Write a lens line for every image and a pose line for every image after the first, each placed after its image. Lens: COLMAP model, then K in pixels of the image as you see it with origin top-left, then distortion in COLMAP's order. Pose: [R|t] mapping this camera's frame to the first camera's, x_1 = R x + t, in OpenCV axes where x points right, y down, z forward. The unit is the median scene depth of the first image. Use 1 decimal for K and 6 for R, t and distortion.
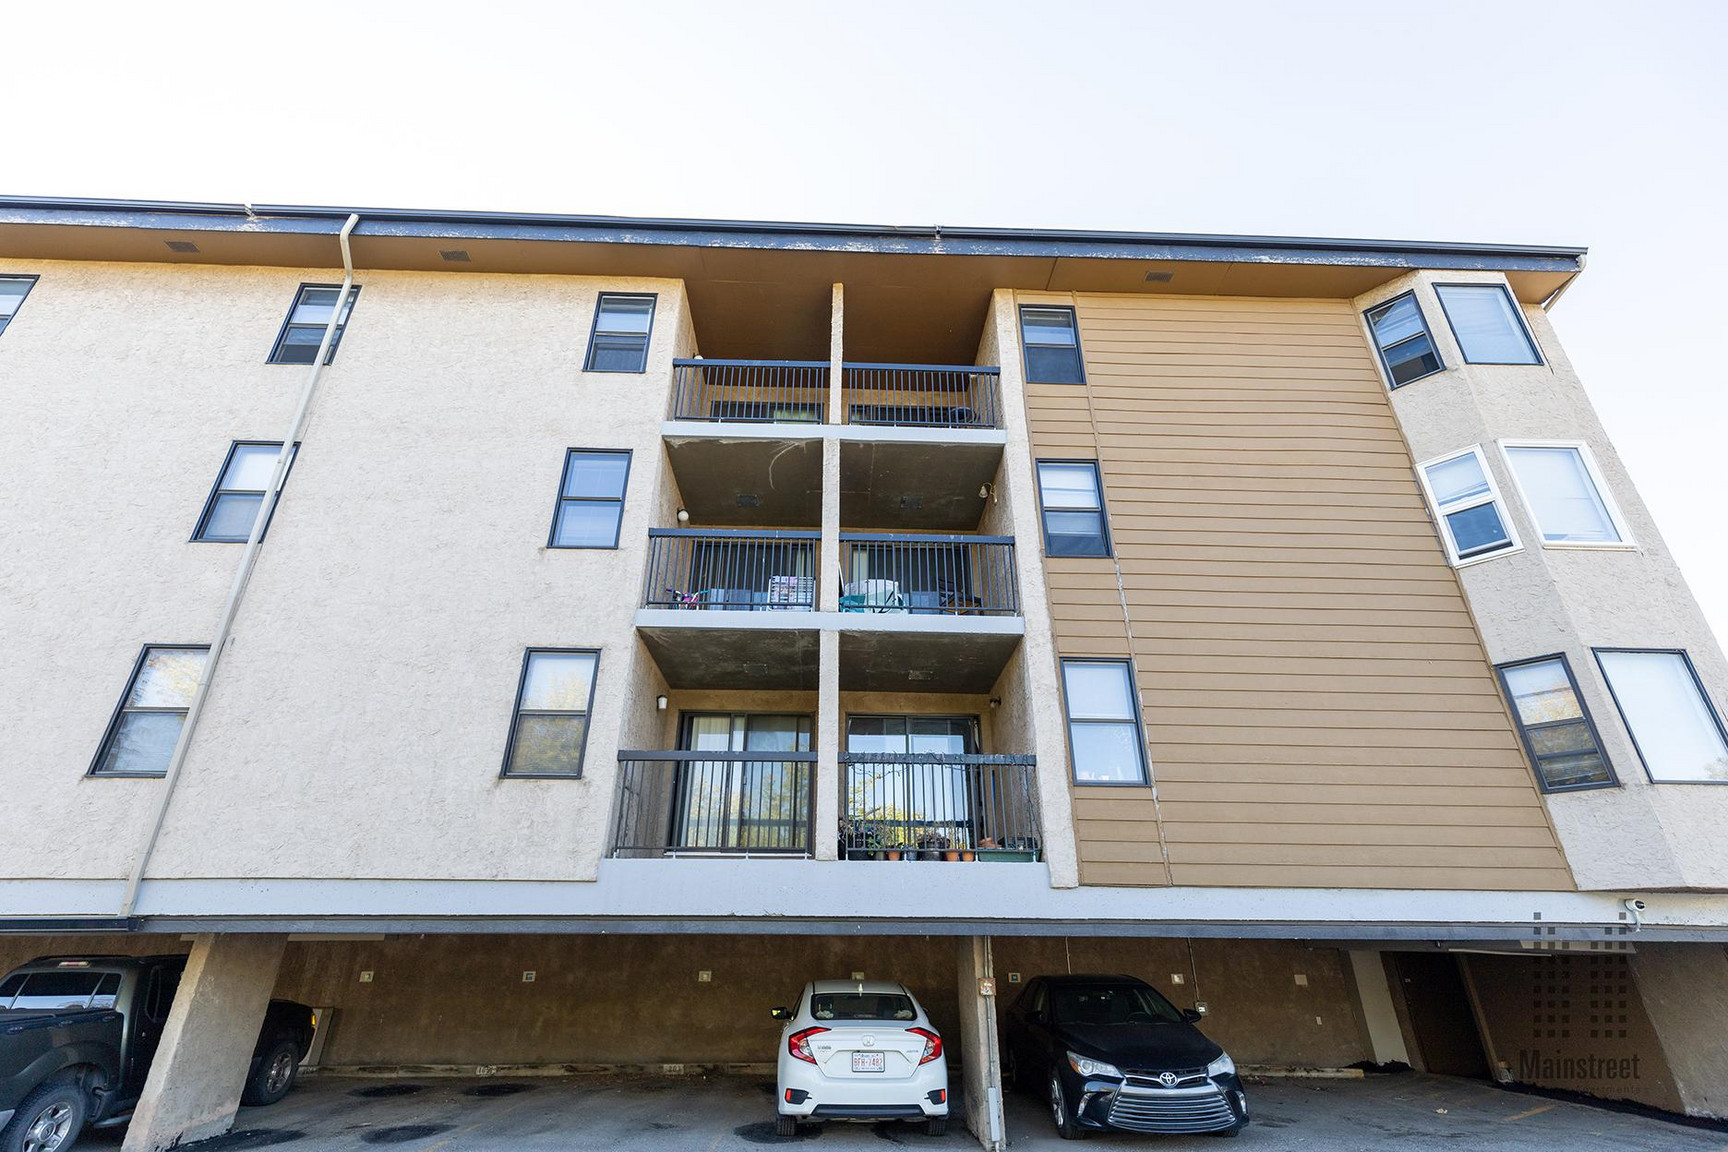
lens RADIAL K [[813.5, 0, 865.4], [0, 813.5, 569.4], [0, 0, 1]] dist [-0.011588, -0.000292]
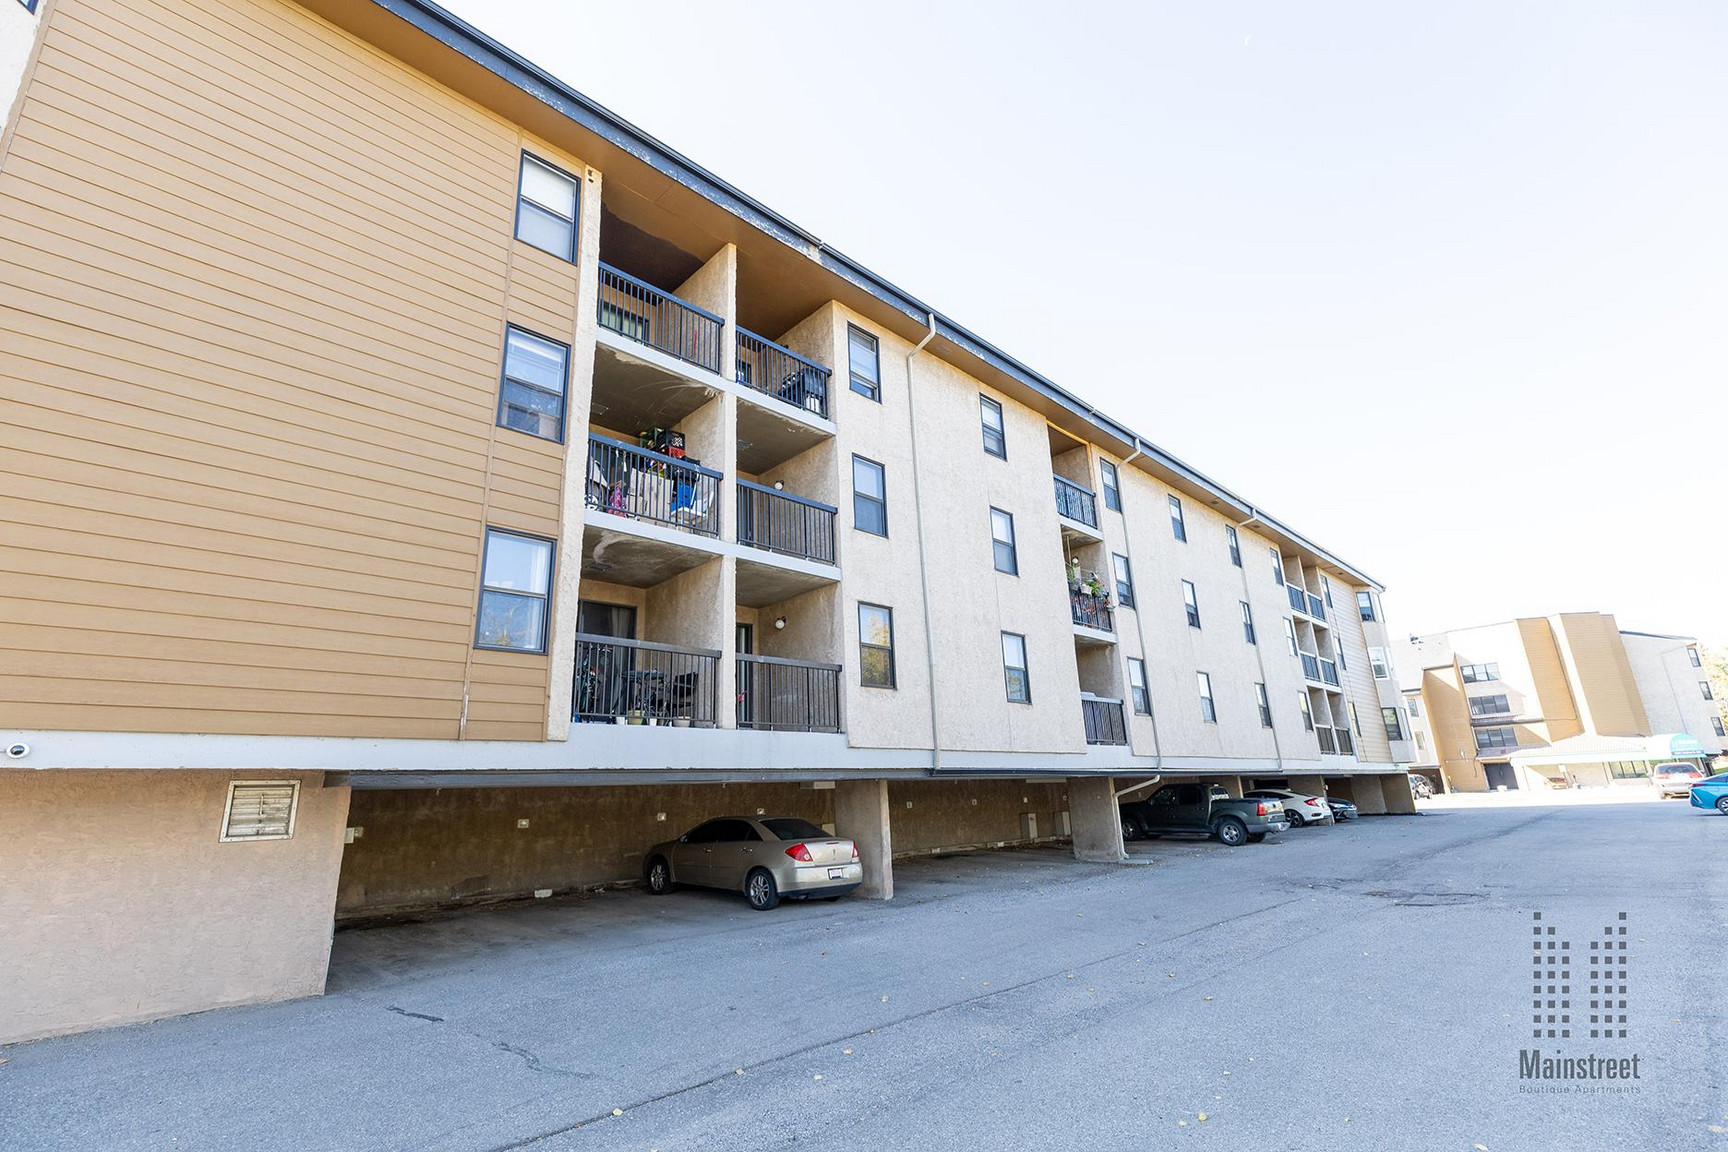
lens RADIAL K [[754.1, 0, 855.2], [0, 754.1, 591.2], [0, 0, 1]] dist [0.002016, -0.000095]
pose [[0.751504, 0.145220, 0.643547, -0.675839], [-0.252412, 0.964543, 0.077101, -0.012367], [-0.609532, -0.220380, 0.761514, -0.025694]]
